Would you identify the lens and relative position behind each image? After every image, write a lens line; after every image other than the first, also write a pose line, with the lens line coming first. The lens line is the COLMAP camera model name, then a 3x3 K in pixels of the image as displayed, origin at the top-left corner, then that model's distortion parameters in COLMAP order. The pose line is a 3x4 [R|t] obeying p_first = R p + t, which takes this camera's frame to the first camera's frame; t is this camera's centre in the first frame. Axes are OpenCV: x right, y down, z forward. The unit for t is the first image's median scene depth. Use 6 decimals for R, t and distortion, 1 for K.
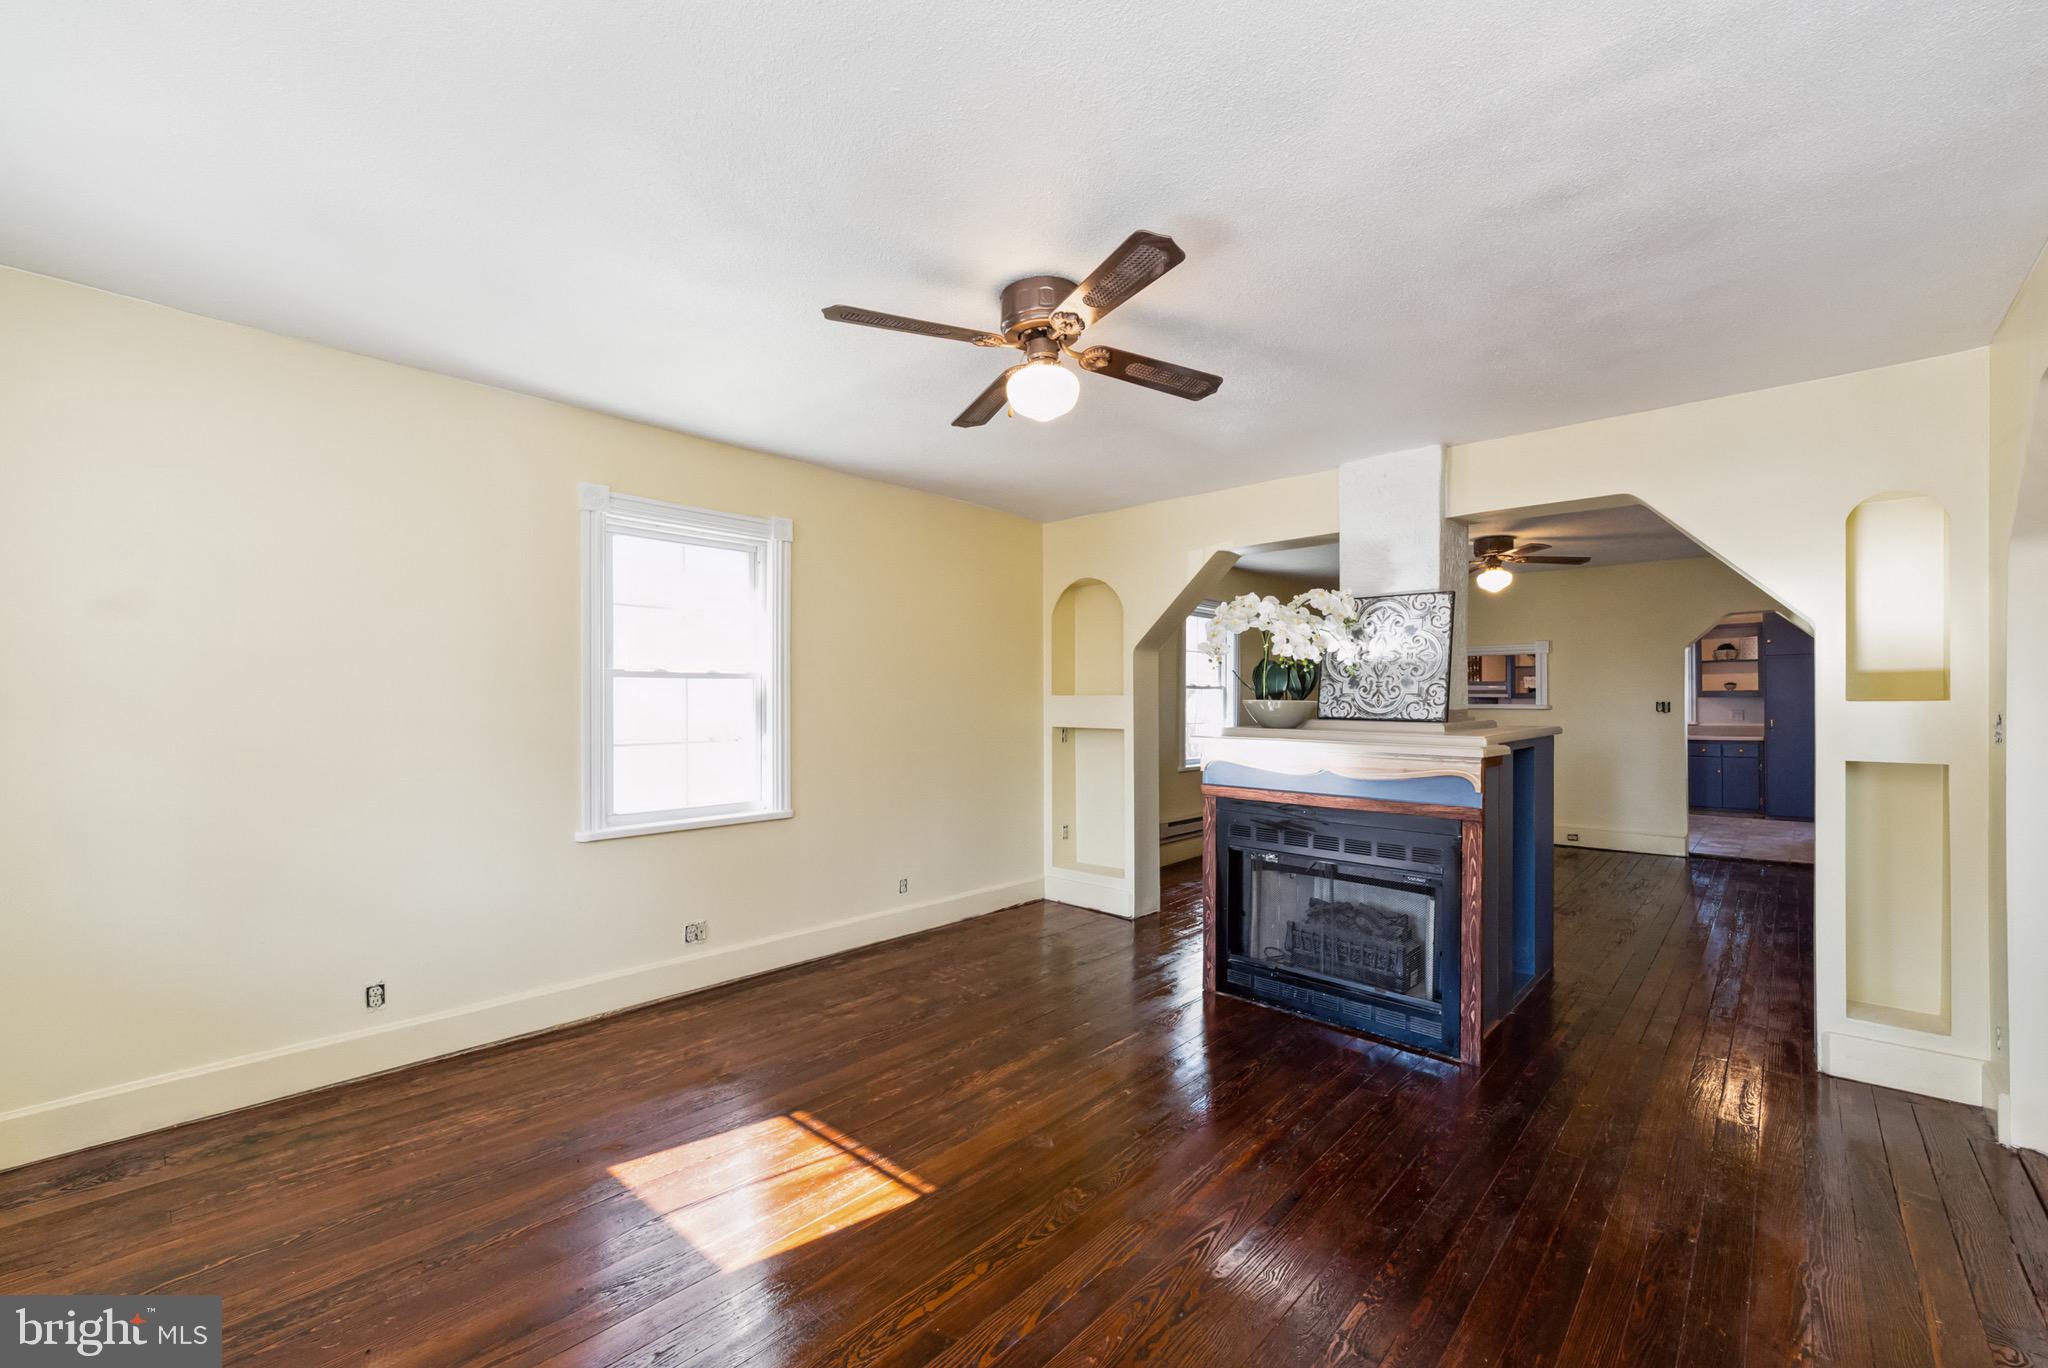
lens RADIAL K [[836.5, 0, 1020.9], [0, 836.5, 703.4], [0, 0, 1]] dist [-0.001040, -0.000020]
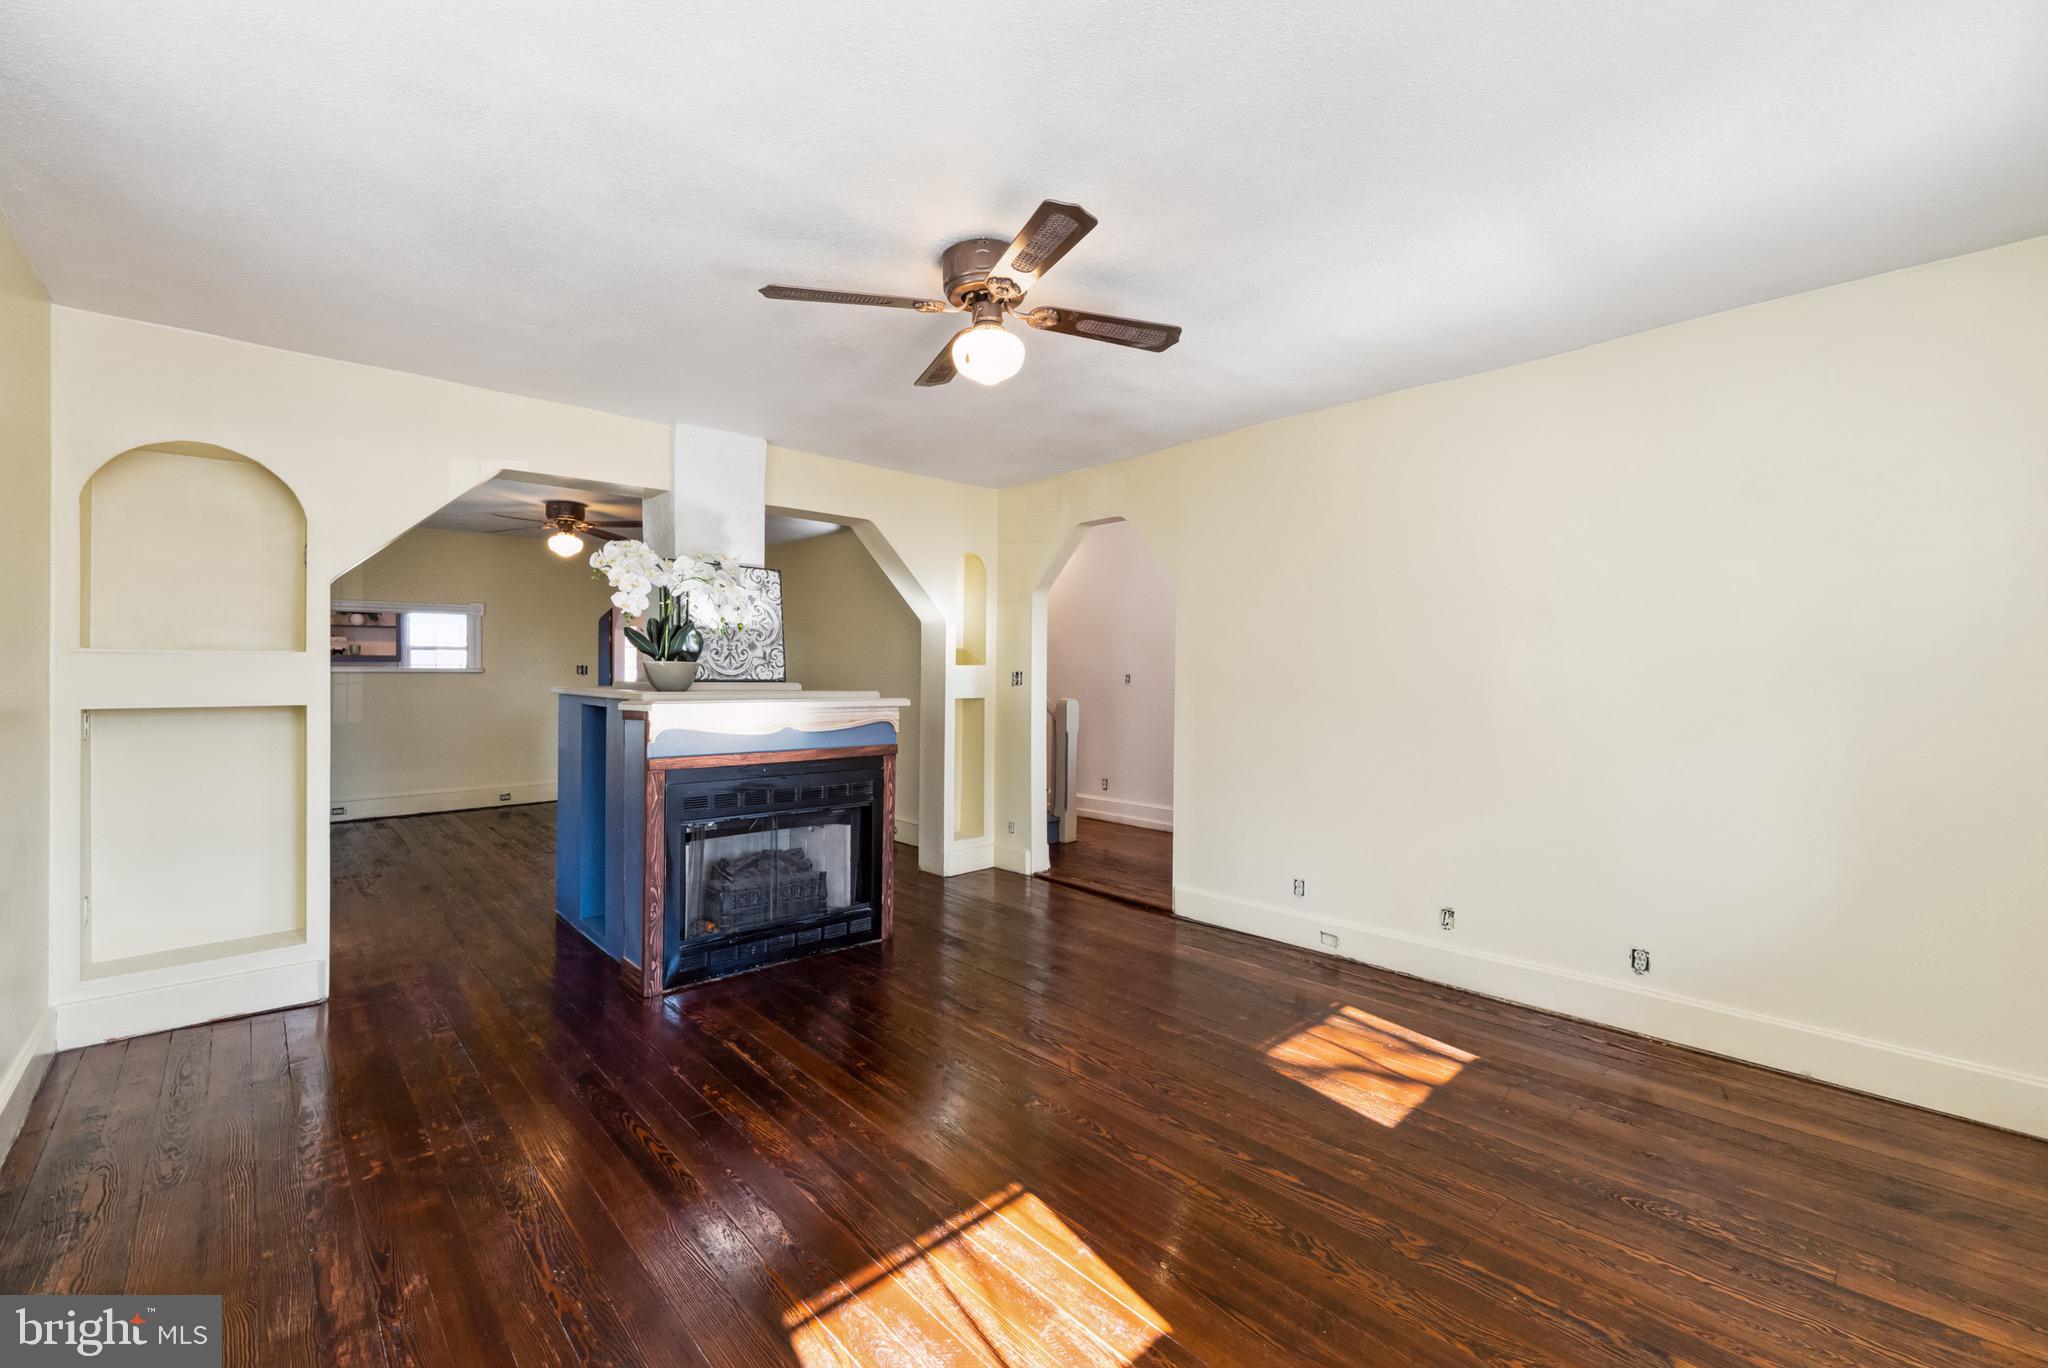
lens RADIAL K [[841.1, 0, 1024.0], [0, 841.1, 684.0], [0, 0, 1]] dist [-0.000790, 0.000134]
pose [[0.077033, -0.016213, 0.996897, -0.671295], [-0.000519, 0.999867, 0.016302, 0.006314], [-0.997028, -0.001774, 0.077014, 0.601095]]
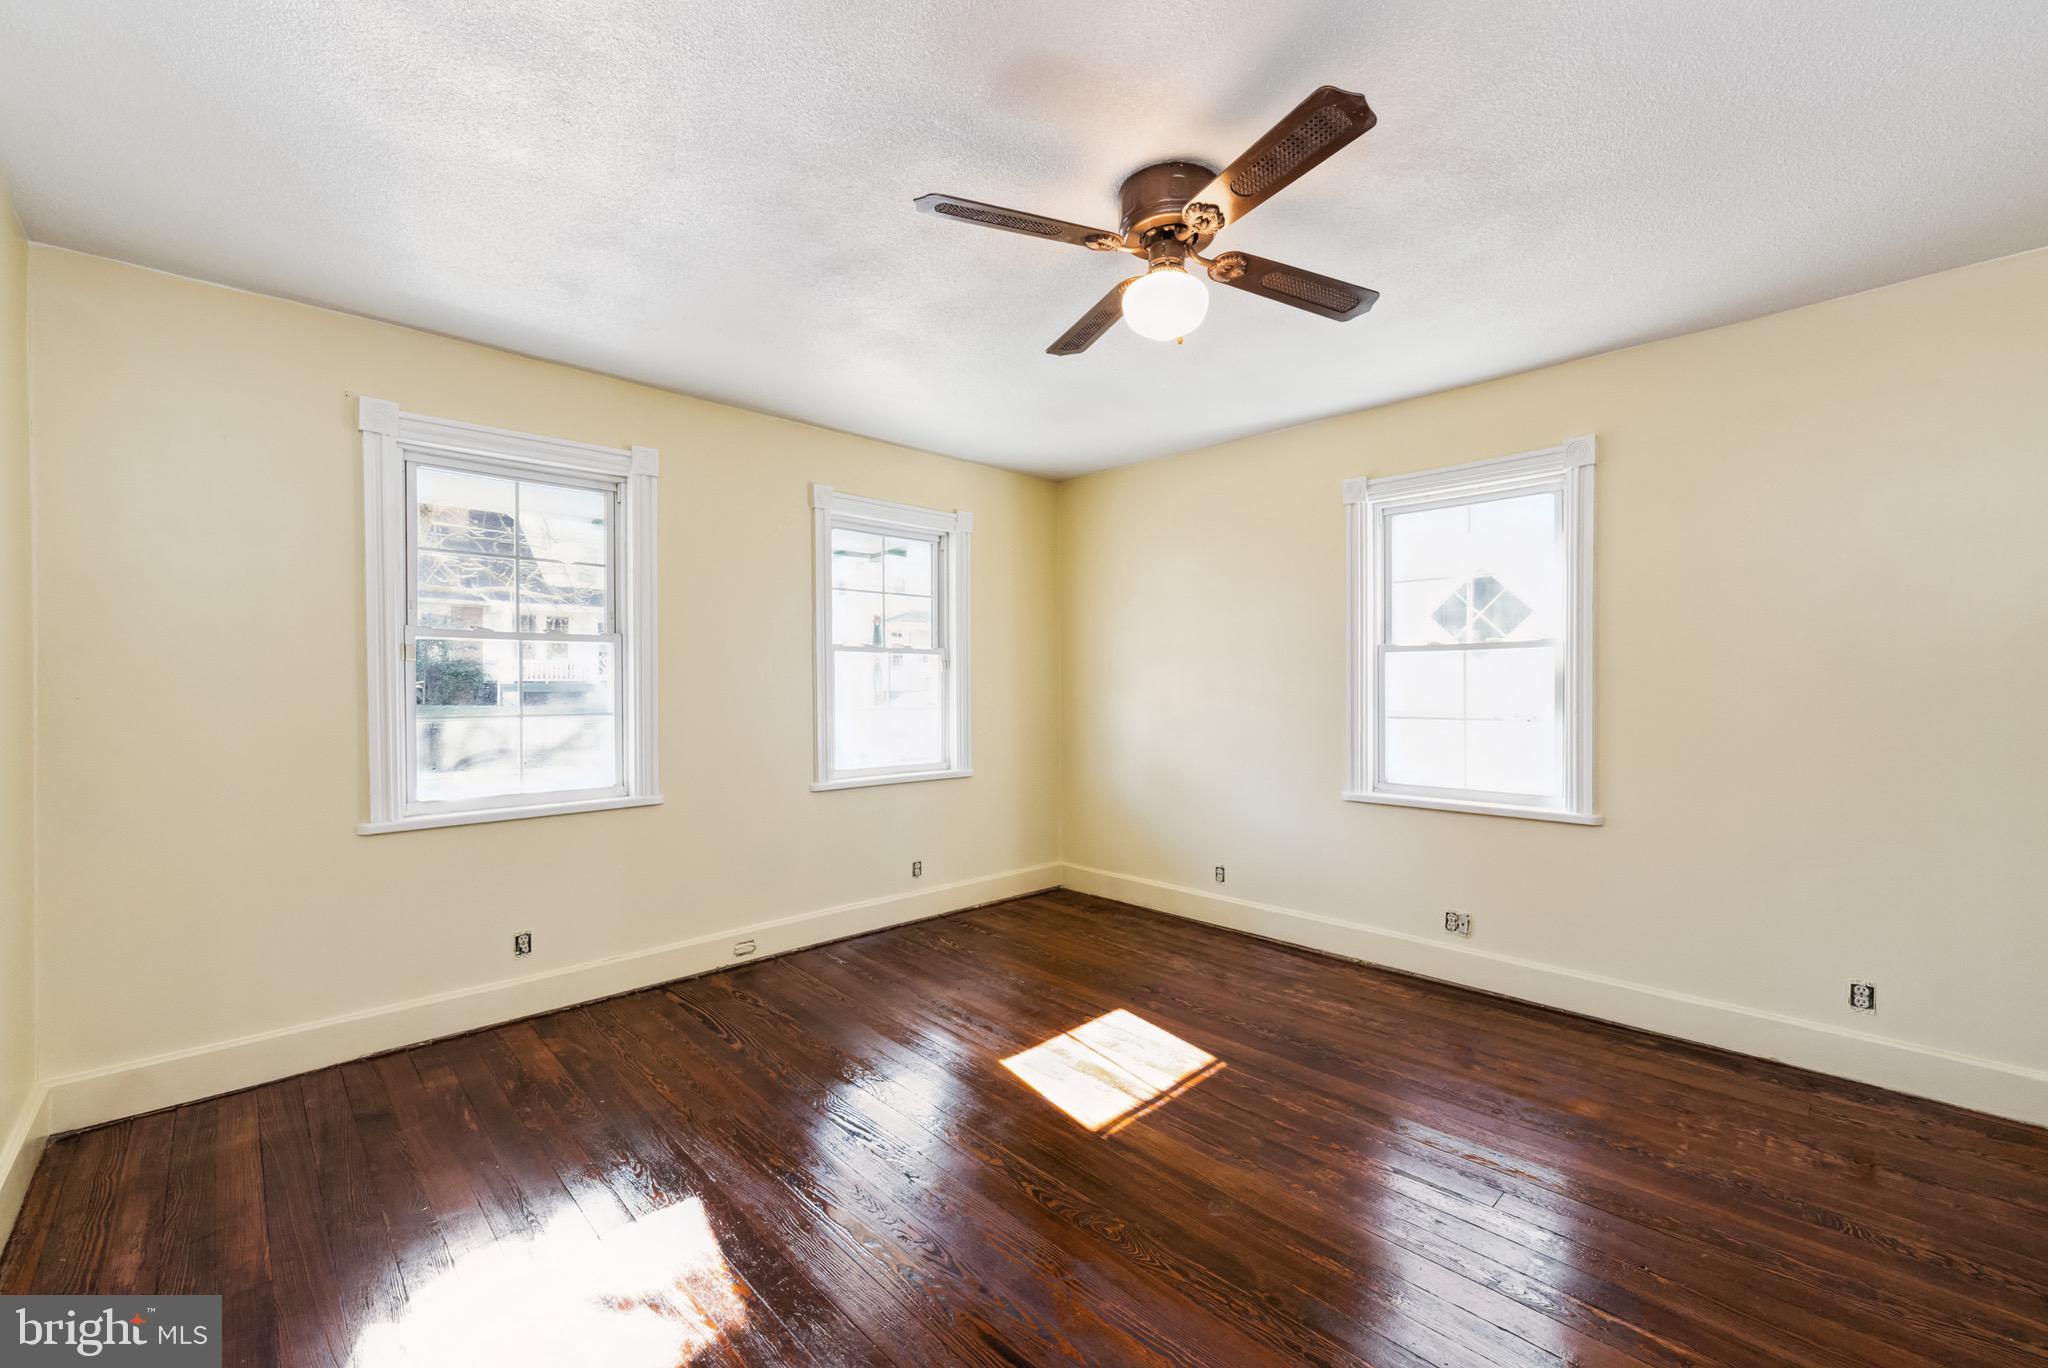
lens RADIAL K [[841.1, 0, 1024.0], [0, 841.1, 684.0], [0, 0, 1]] dist [-0.000790, 0.000134]
pose [[-0.058857, 0.002172, -0.998264, 0.620756], [-0.002917, 0.999993, 0.002348, 0.008342], [0.998262, 0.003050, -0.058850, 0.621056]]
